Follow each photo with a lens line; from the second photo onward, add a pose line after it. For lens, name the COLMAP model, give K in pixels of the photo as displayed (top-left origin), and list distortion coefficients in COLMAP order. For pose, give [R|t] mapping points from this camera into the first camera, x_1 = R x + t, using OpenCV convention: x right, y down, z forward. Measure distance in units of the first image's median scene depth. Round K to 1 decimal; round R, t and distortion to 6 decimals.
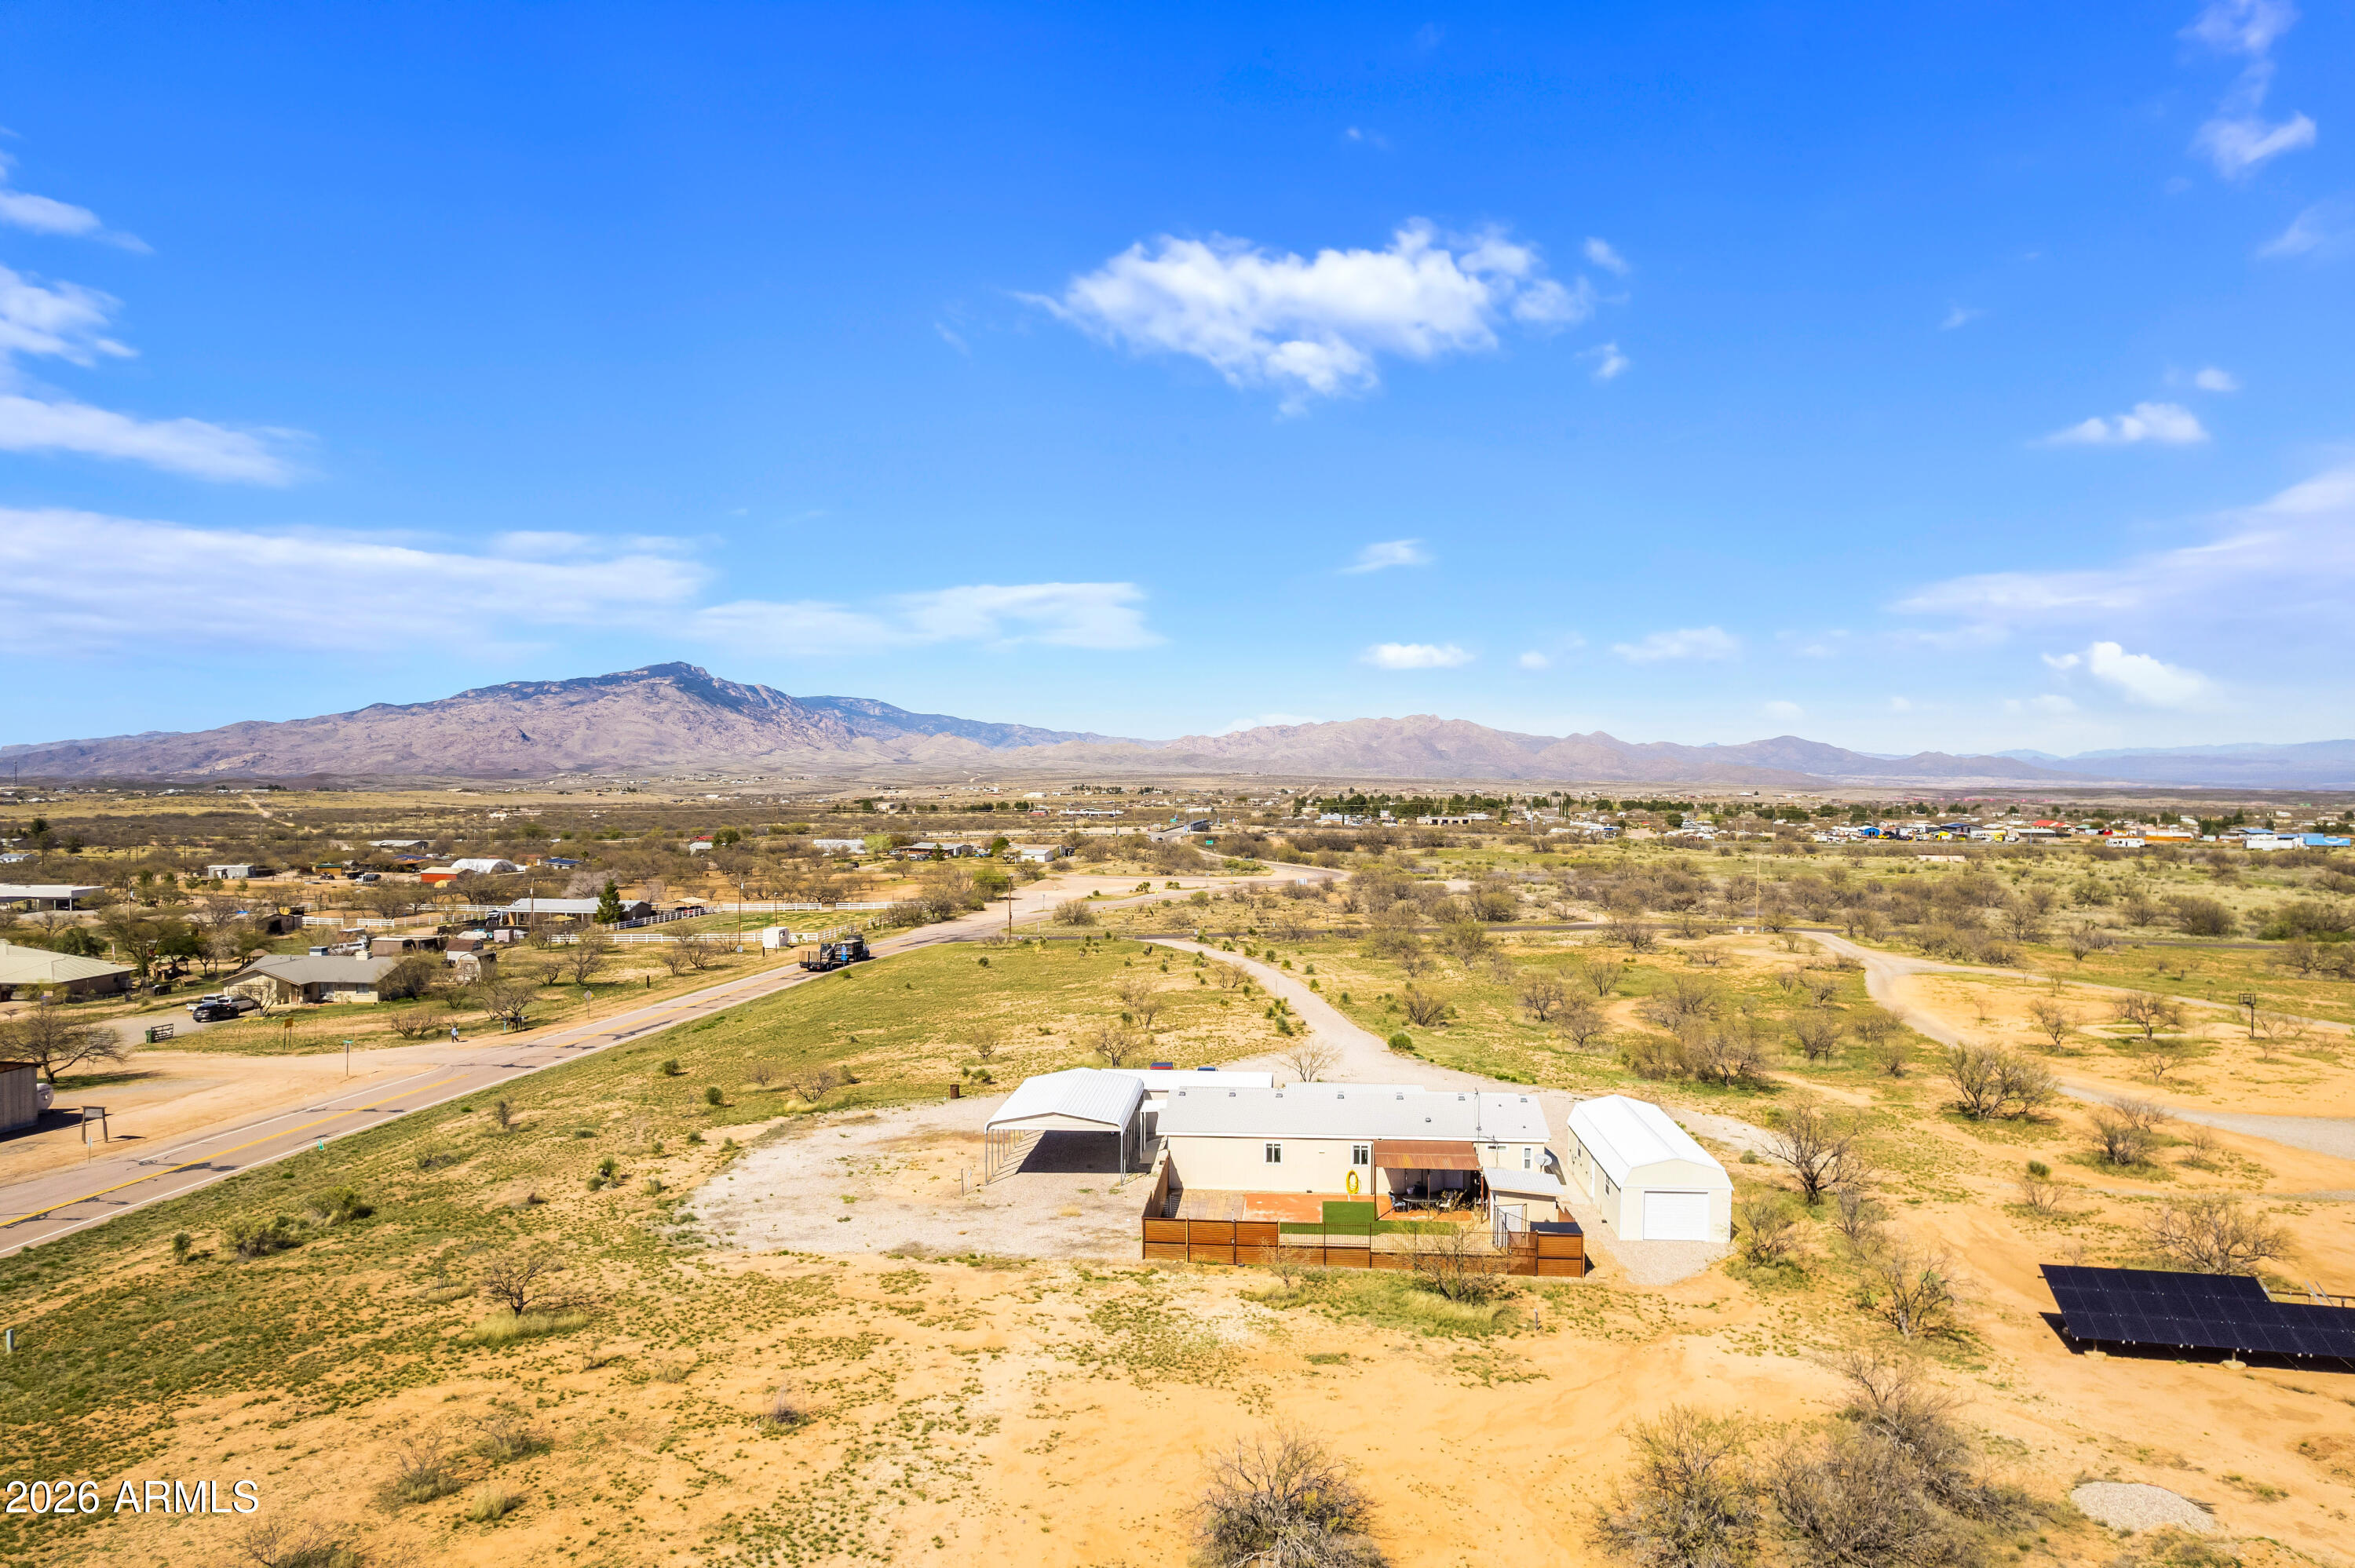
lens RADIAL K [[1520.1, 0, 1177.5], [0, 1520.1, 784.0], [0, 0, 1]] dist [-0.079829, 0.072962]
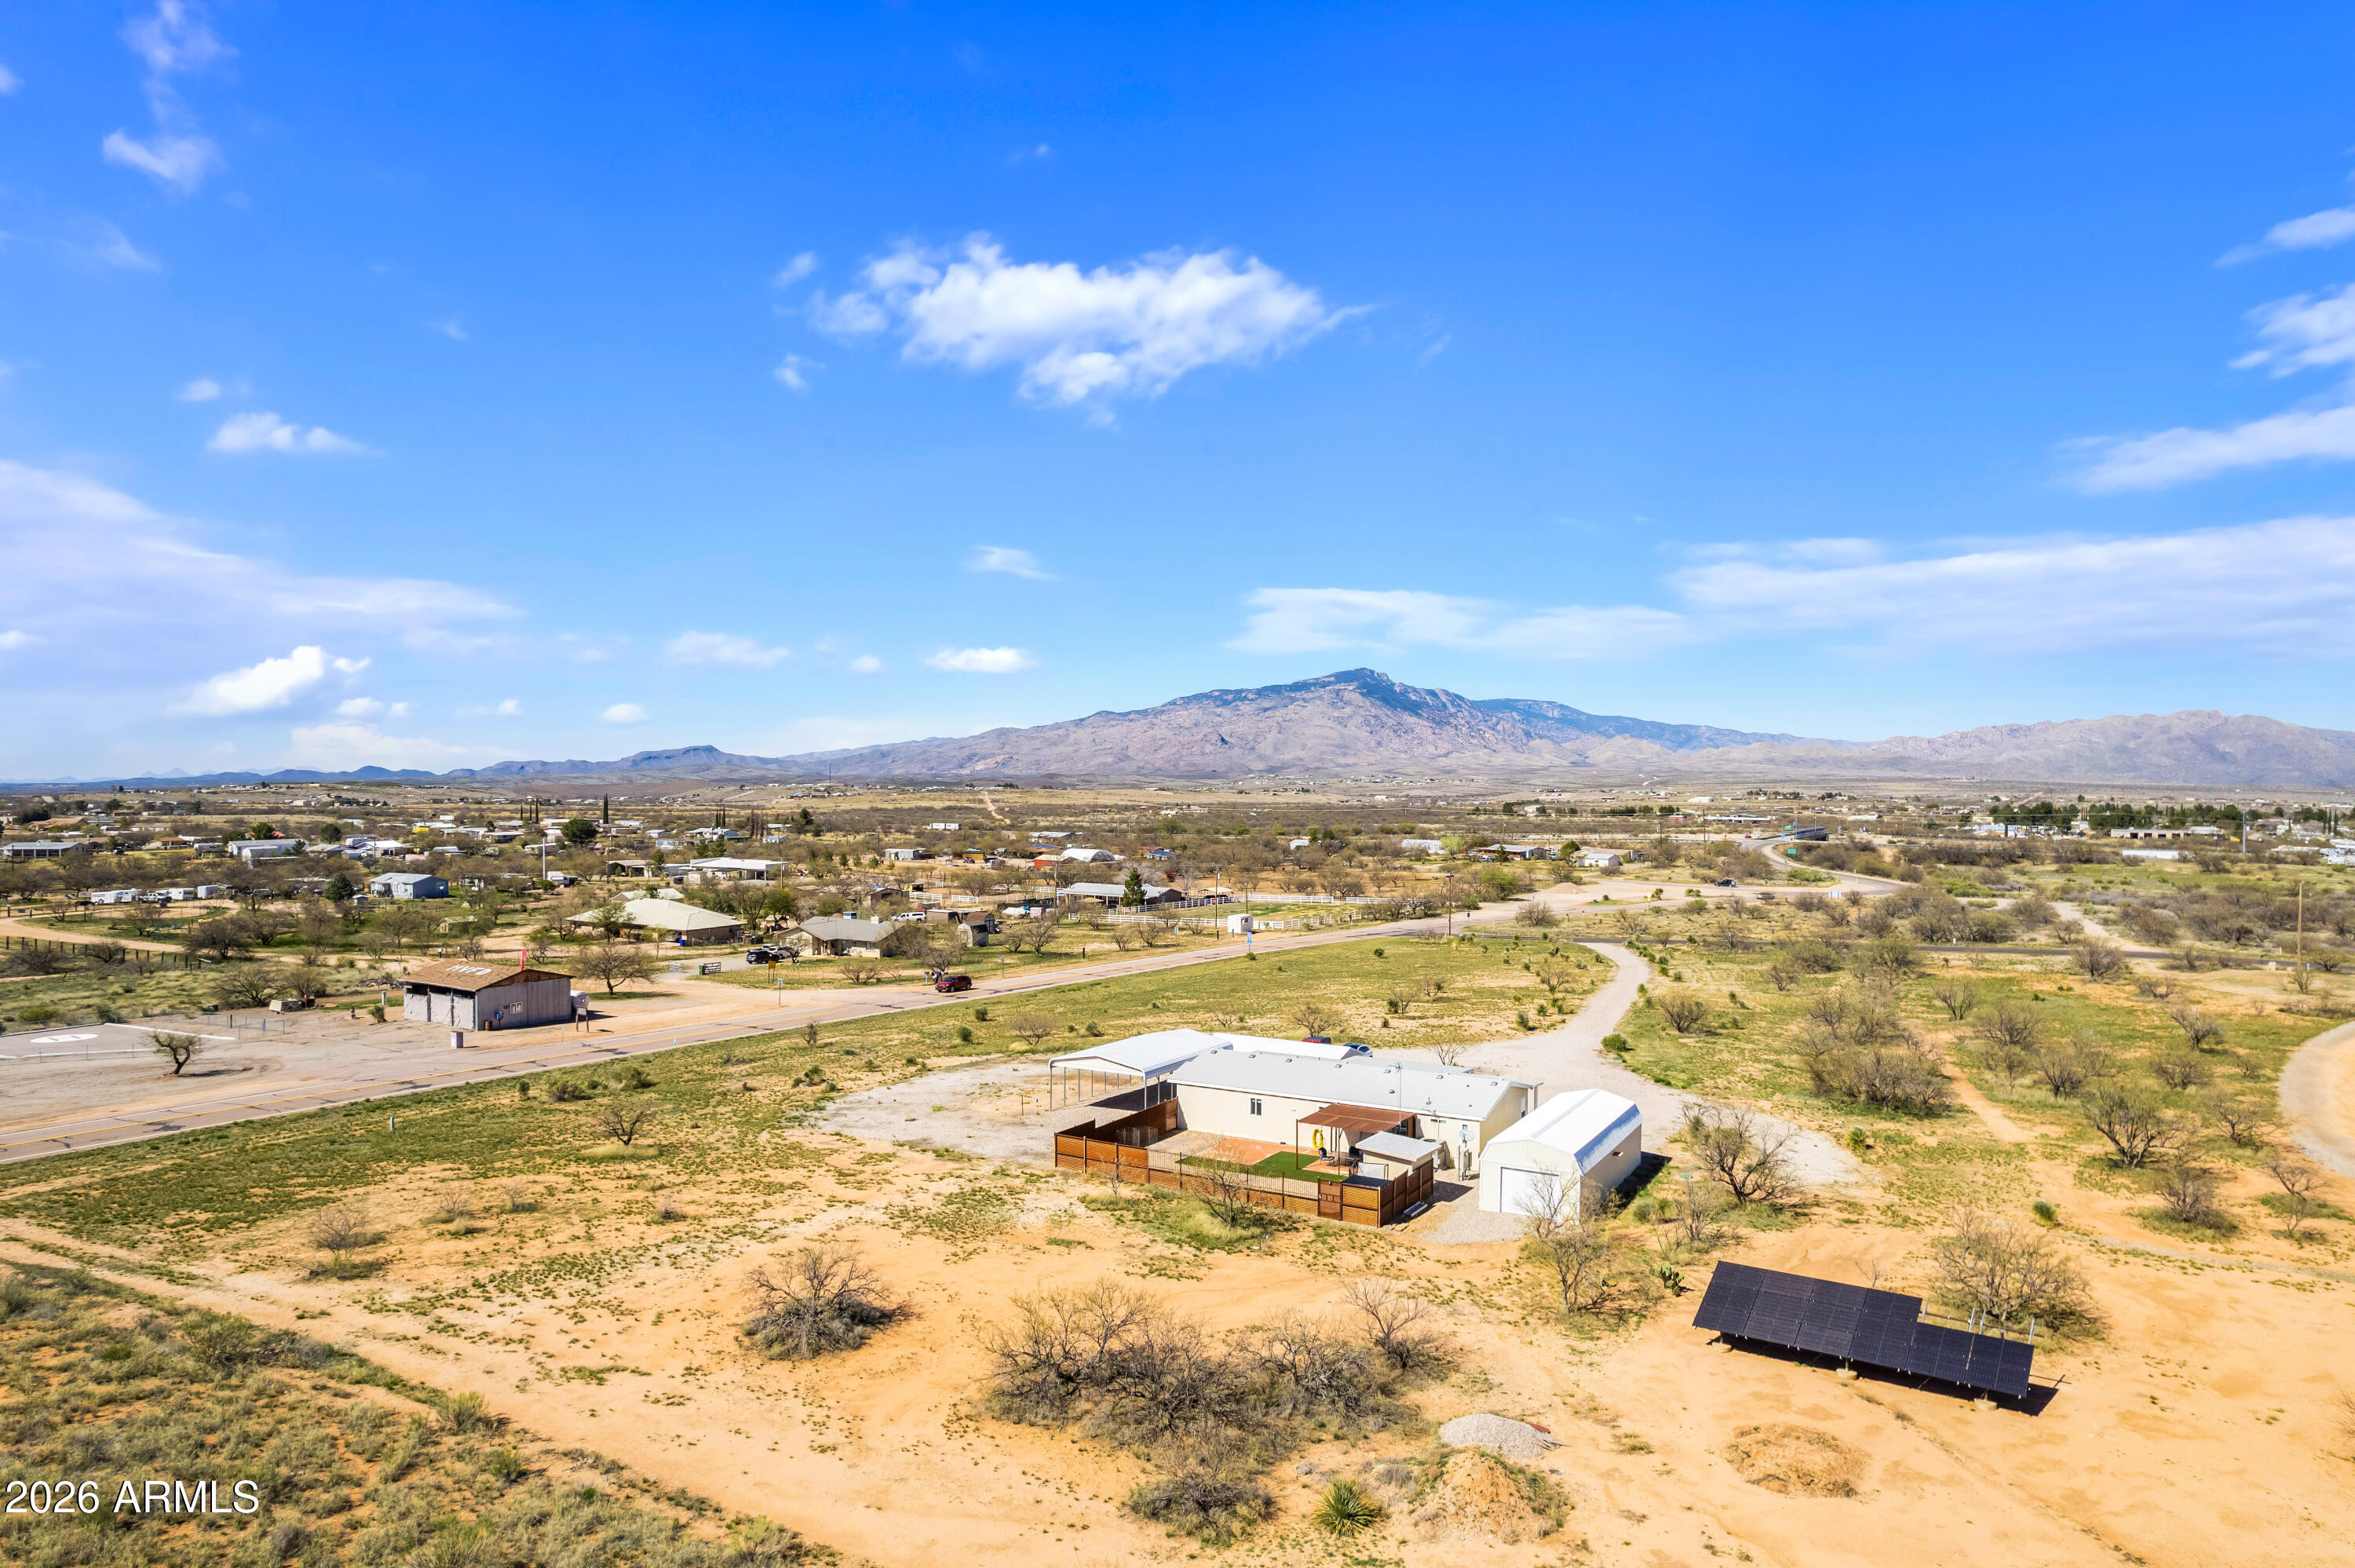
lens RADIAL K [[1520.1, 0, 1177.5], [0, 1520.1, 784.0], [0, 0, 1]] dist [-0.079829, 0.072962]
pose [[0.901784, 0.007069, -0.432130, 0.037070], [-0.007757, 0.999970, 0.000170, -0.000131], [0.432118, 0.003199, 0.901812, -0.005017]]
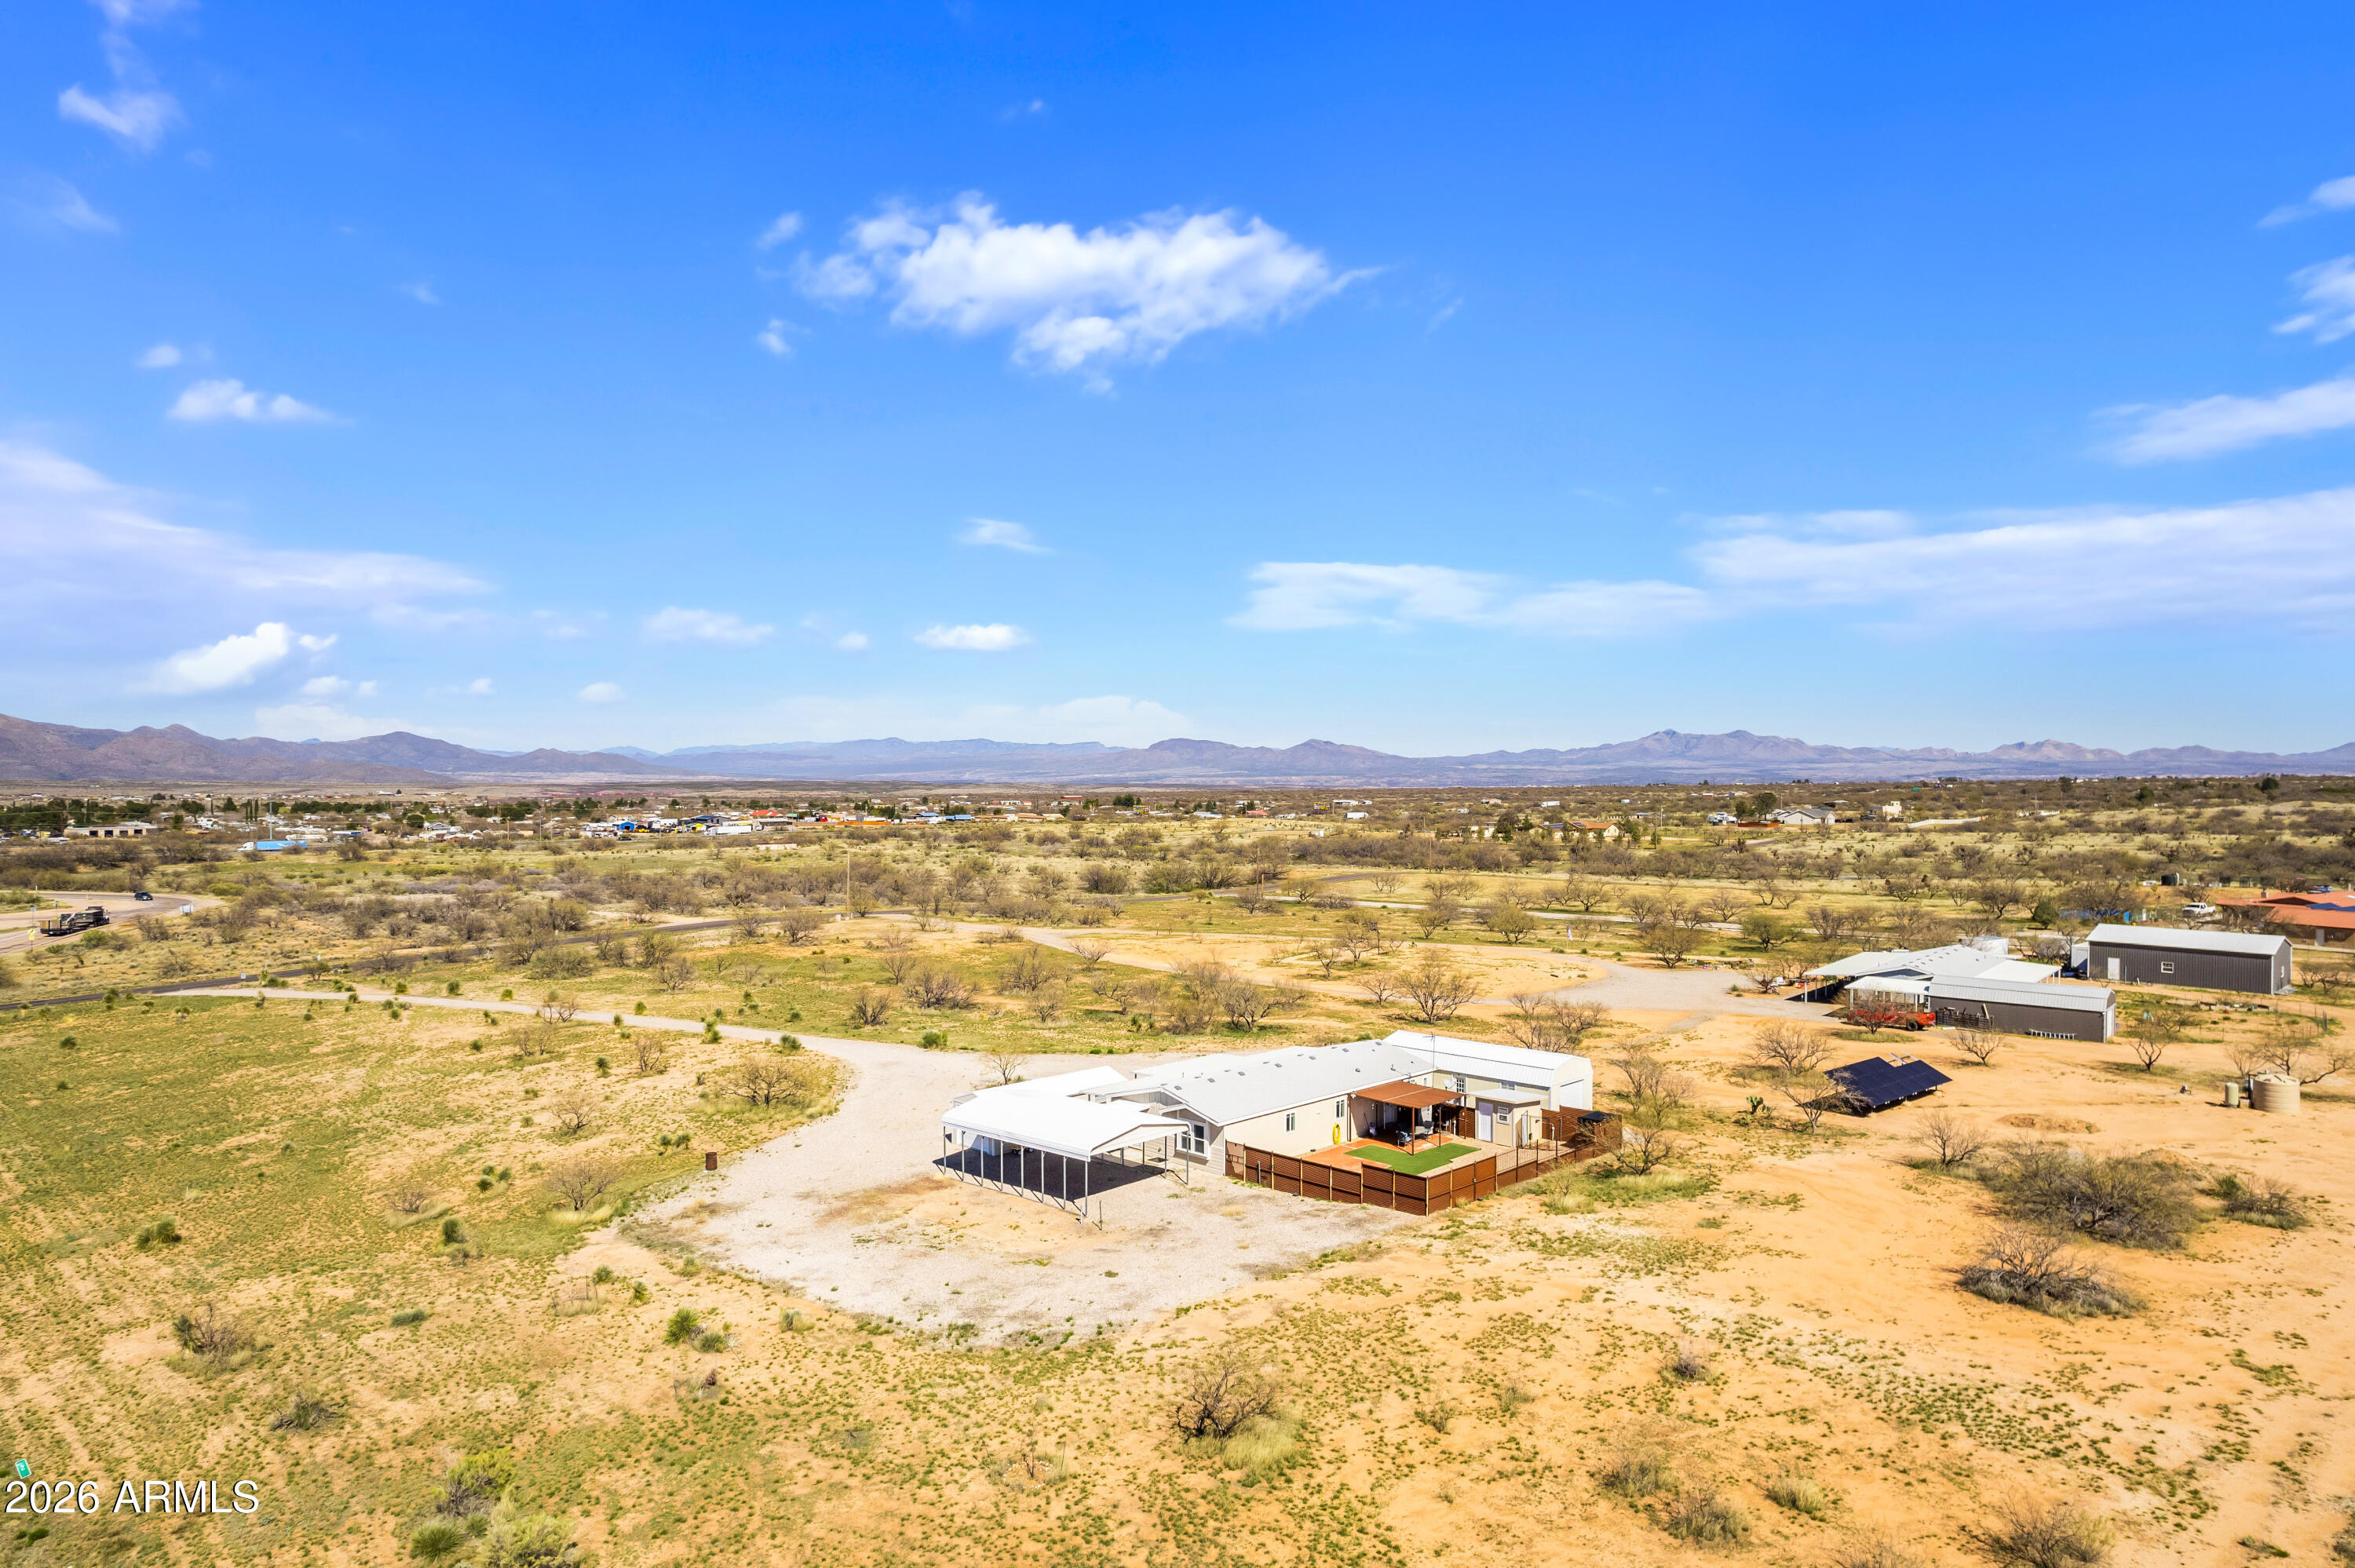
lens RADIAL K [[1520.1, 0, 1177.5], [0, 1520.1, 784.0], [0, 0, 1]] dist [-0.079829, 0.072962]
pose [[0.638090, -0.014928, 0.769817, -0.060028], [0.013201, 0.999877, 0.008447, -0.000647], [-0.769849, 0.004772, 0.638208, 0.026894]]
